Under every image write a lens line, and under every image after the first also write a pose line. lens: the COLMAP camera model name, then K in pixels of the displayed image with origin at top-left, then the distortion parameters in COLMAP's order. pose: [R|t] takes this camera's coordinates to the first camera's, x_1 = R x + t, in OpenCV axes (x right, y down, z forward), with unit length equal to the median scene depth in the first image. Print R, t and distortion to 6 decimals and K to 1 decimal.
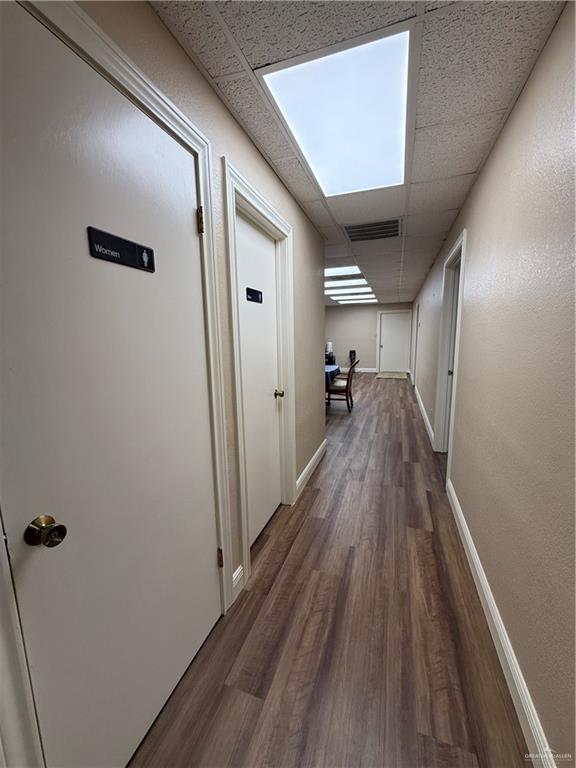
lens RADIAL K [[305.9, 0, 288.0], [0, 305.9, 384.0], [0, 0, 1]] dist [-0.001378, -0.000251]
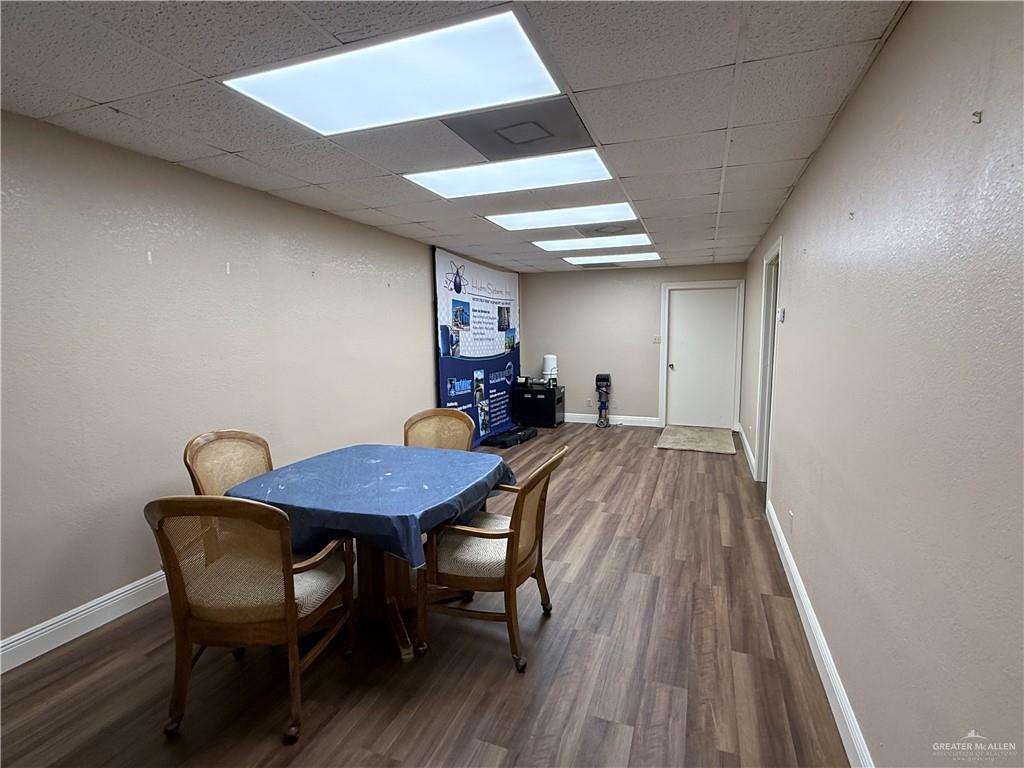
lens RADIAL K [[501.8, 0, 512.0], [0, 501.8, 384.0], [0, 0, 1]] dist [0.003469, 0.000167]
pose [[0.999613, 0.011352, -0.025397, 0.182315], [-0.012765, 0.998340, -0.056160, -0.101076], [0.024717, 0.056462, 0.998099, 0.531989]]
